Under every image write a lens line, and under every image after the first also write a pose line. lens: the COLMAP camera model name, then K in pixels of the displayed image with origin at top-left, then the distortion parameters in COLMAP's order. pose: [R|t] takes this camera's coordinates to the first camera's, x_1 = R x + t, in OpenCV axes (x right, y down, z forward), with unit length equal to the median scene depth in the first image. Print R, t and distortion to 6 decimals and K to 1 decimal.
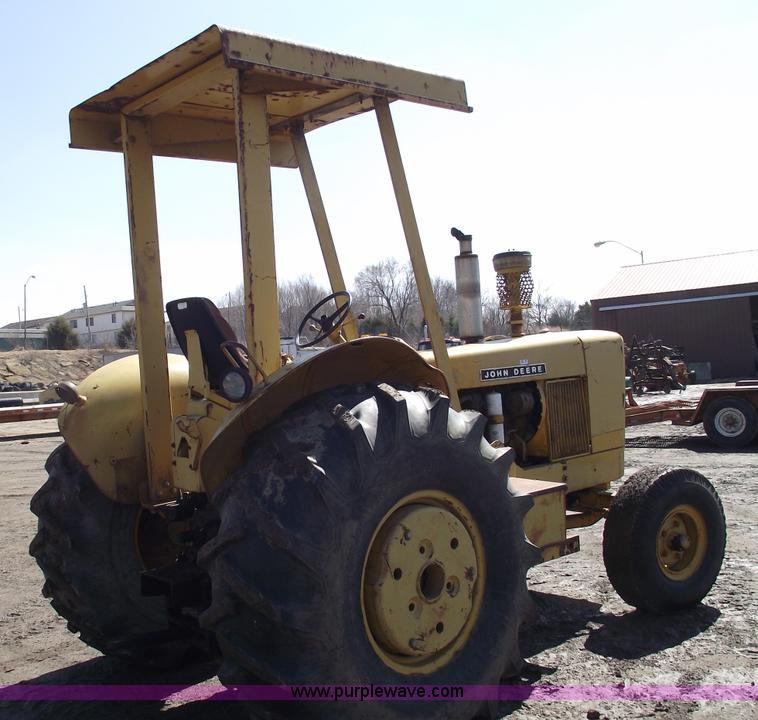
lens RADIAL K [[882.5, 0, 358.5], [0, 882.5, 354.7], [0, 0, 1]] dist [-0.026405, 0.000000]
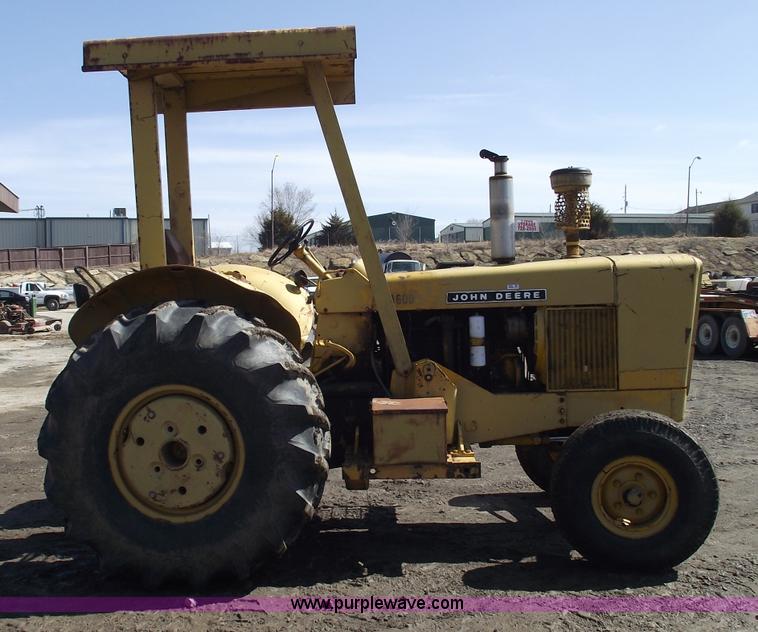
lens RADIAL K [[964.6, 0, 373.2], [0, 964.6, 316.5], [0, 0, 1]] dist [-0.034308, 0.000000]
pose [[0.730019, 0.076732, -0.679105, 0.827098], [-0.021011, 0.995727, 0.089920, -0.053463], [0.683104, -0.051375, 0.728512, 0.111651]]
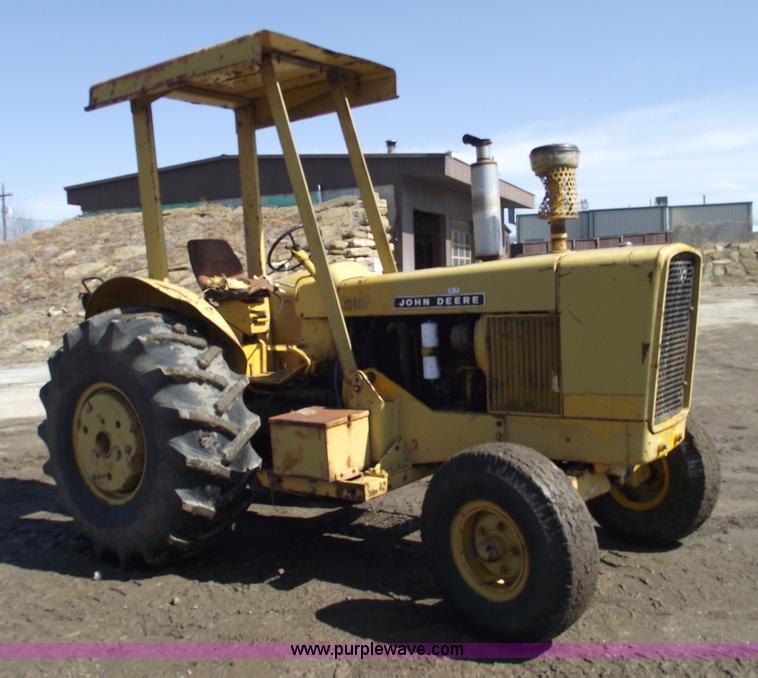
lens RADIAL K [[909.9, 0, 348.6], [0, 909.9, 324.7], [0, 0, 1]] dist [-0.042847, 0.000000]
pose [[0.160428, 0.102999, -0.981659, 1.073819], [0.039055, 0.993099, 0.110582, -0.062308], [0.986275, -0.056080, 0.155298, 0.778741]]
